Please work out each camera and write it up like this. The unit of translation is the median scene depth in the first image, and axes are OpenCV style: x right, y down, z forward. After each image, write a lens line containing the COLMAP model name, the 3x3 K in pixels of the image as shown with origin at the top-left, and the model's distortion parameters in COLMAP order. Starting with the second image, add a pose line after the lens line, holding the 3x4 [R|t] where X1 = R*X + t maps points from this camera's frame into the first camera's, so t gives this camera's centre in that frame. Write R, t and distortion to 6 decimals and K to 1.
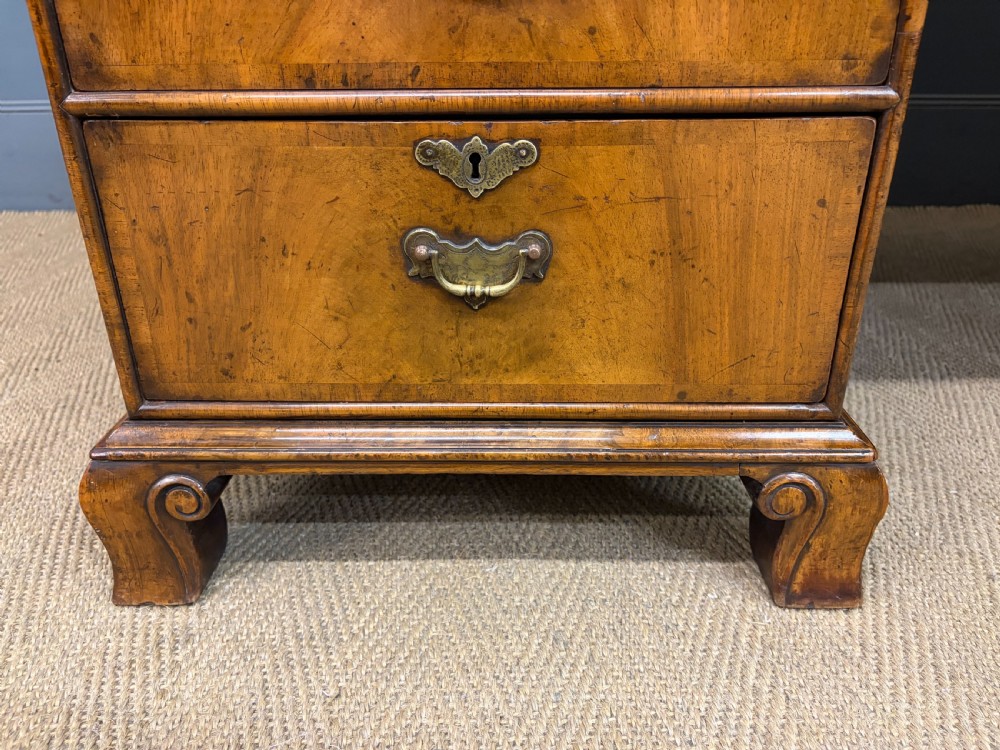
lens RADIAL K [[760.8, 0, 498.8], [0, 760.8, 377.1], [0, 0, 1]] dist [0.045940, -0.054940]
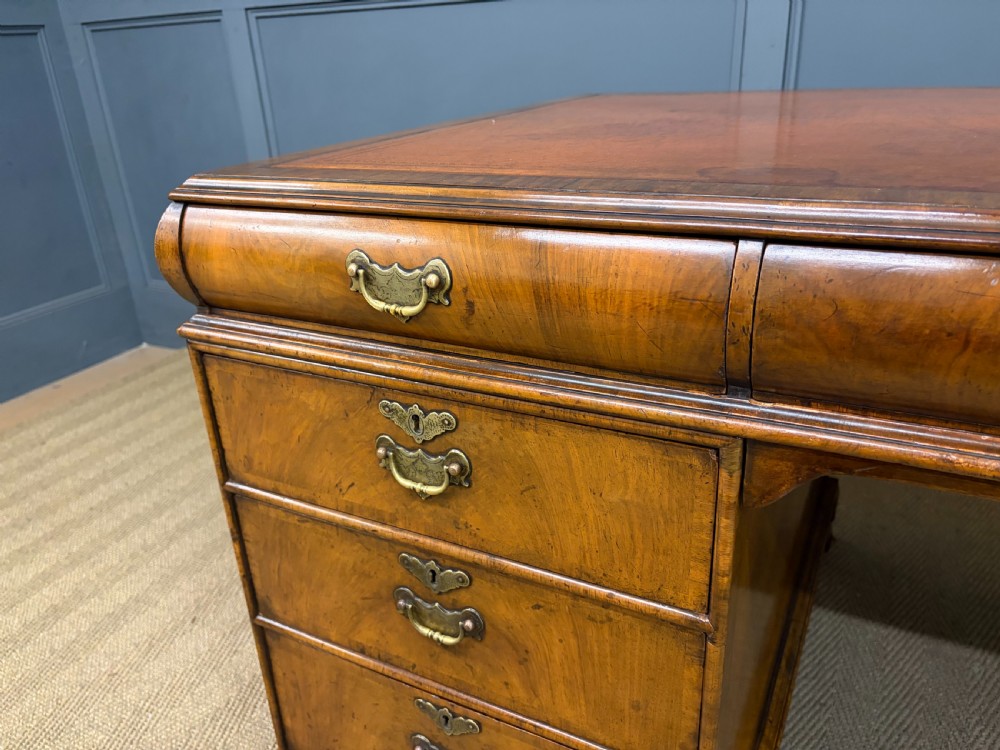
lens RADIAL K [[760.8, 0, 501.3], [0, 760.8, 379.6], [0, 0, 1]] dist [0.045940, -0.054940]
pose [[0.891927, 0.148661, -0.427045, 0.600531], [-0.157096, 0.987460, 0.015639, -0.948407], [0.424014, 0.053138, 0.904095, -0.401602]]
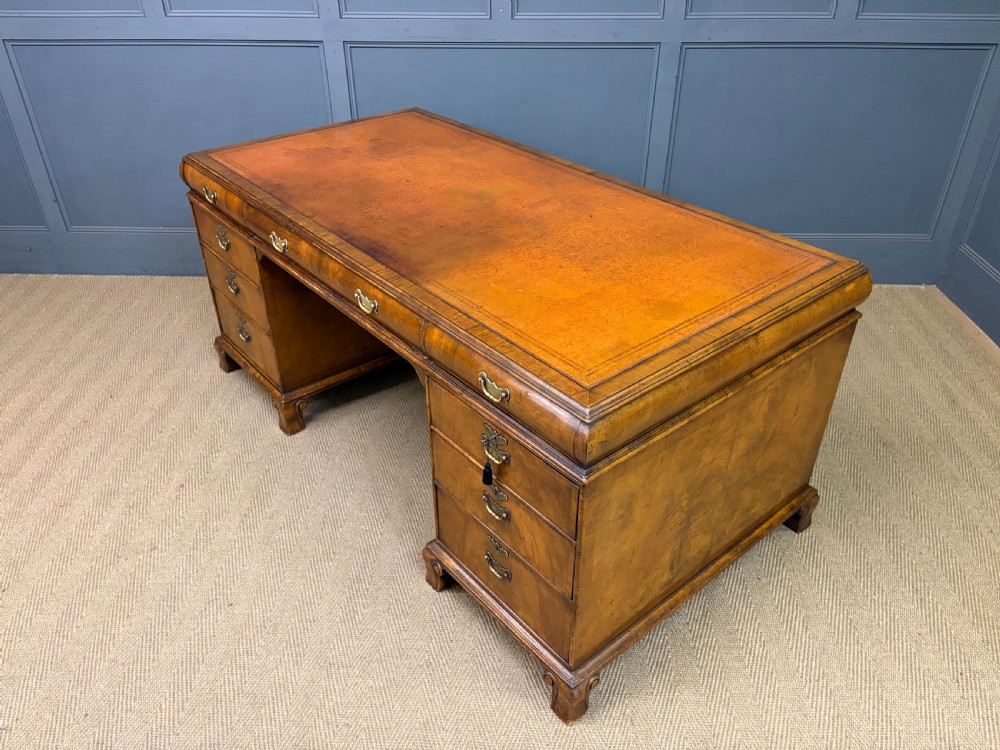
lens RADIAL K [[760.8, 0, 501.8], [0, 760.8, 381.8], [0, 0, 1]] dist [0.045940, -0.054940]
pose [[0.999849, 0.014329, -0.009840, 1.468171], [-0.012679, 0.988448, 0.151031, -0.869210], [0.011891, -0.150884, 0.988480, -3.804807]]
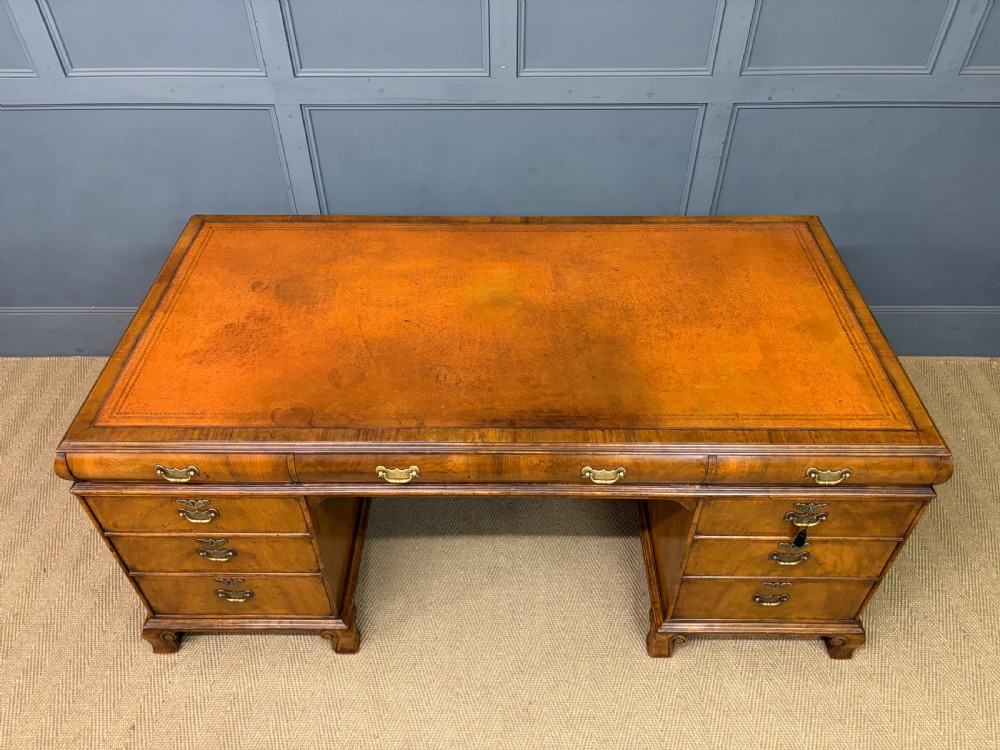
lens RADIAL K [[760.8, 0, 501.9], [0, 760.8, 379.0], [0, 0, 1]] dist [0.045940, -0.054940]
pose [[0.999976, -0.000899, 0.006829, 1.323640], [-0.001257, 0.950996, 0.309199, -2.434926], [-0.006773, -0.309201, 0.950973, -2.445887]]
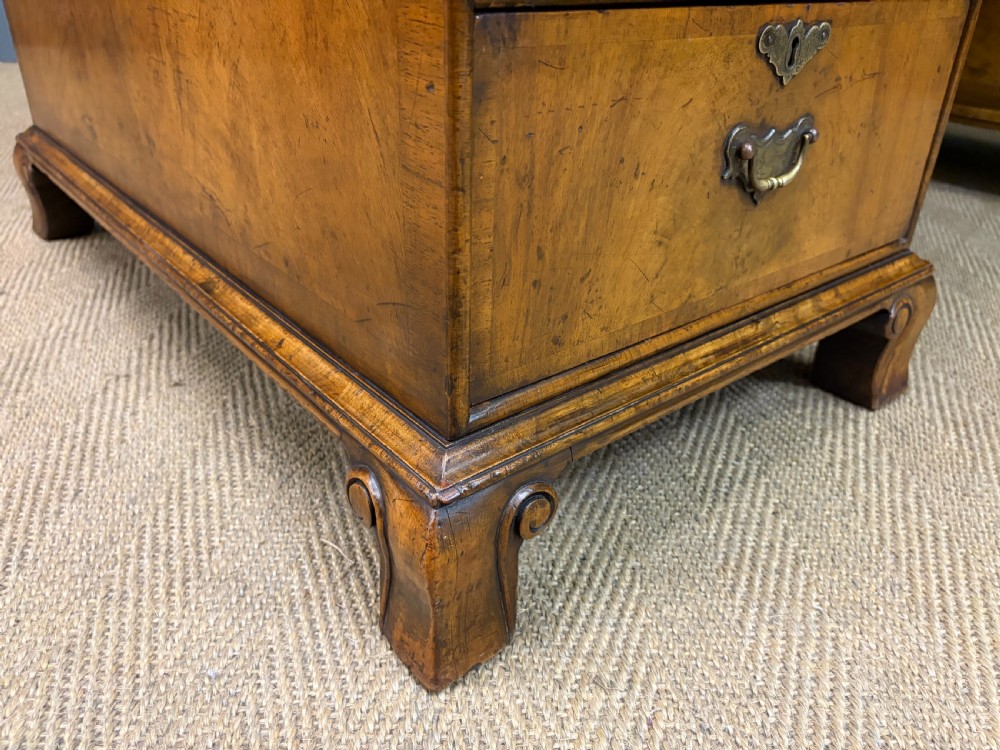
lens RADIAL K [[760.8, 0, 504.5], [0, 760.8, 365.0], [0, 0, 1]] dist [0.045940, -0.054940]
pose [[0.759050, -0.286856, 0.584429, -0.928085], [0.250726, 0.957256, 0.144212, -0.117260], [-0.600816, 0.037067, 0.798527, 0.418792]]
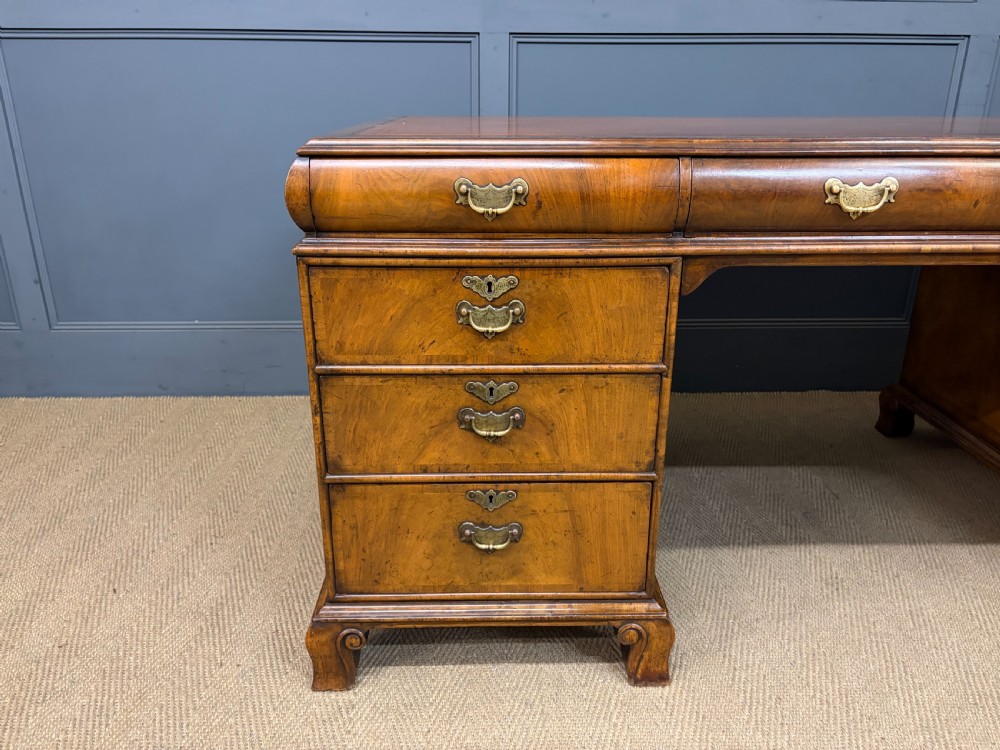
lens RADIAL K [[760.8, 0, 498.1], [0, 760.8, 376.6], [0, 0, 1]] dist [0.045940, -0.054940]
pose [[0.999254, -0.003994, 0.038408, -0.092069], [0.007389, 0.996033, -0.088673, -0.420161], [-0.037902, 0.088890, 0.995320, -1.342635]]
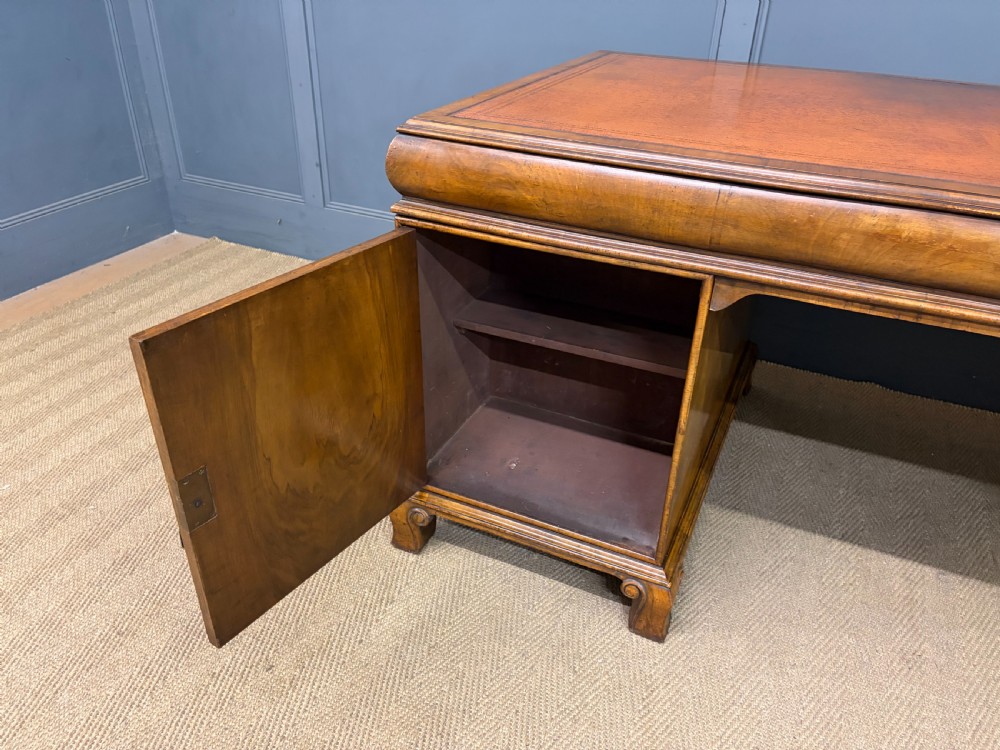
lens RADIAL K [[760.8, 0, 500.6], [0, 760.8, 377.2], [0, 0, 1]] dist [0.045940, -0.054940]
pose [[0.909280, 0.237333, -0.341882, 0.686899], [-0.208858, 0.970751, 0.118406, -0.850897], [0.359984, -0.036260, 0.932254, -1.354257]]
